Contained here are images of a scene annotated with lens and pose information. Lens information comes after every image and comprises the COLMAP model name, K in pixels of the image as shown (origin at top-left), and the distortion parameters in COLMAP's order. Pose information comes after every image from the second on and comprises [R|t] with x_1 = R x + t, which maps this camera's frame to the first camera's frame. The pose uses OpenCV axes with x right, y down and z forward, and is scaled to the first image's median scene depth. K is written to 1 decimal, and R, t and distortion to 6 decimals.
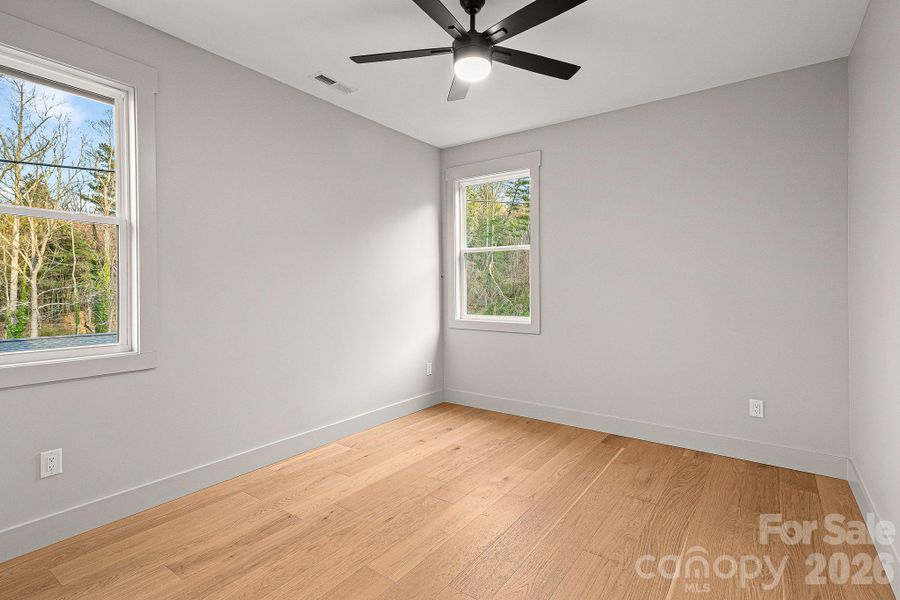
lens RADIAL K [[443.3, 0, 450.3], [0, 443.3, 295.7], [0, 0, 1]] dist [0.015036, 0.000219]
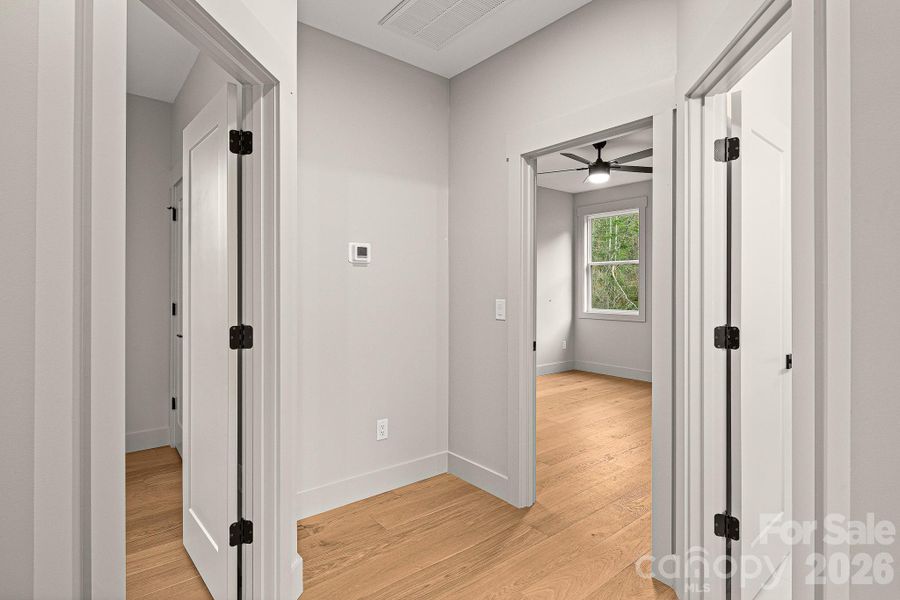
lens RADIAL K [[443.3, 0, 450.3], [0, 443.3, 295.7], [0, 0, 1]] dist [0.015036, 0.000219]
pose [[0.966049, 0.011058, -0.258122, -0.033400], [-0.012193, 0.999922, -0.002800, 0.009806], [0.258071, 0.005852, 0.966108, -0.494346]]
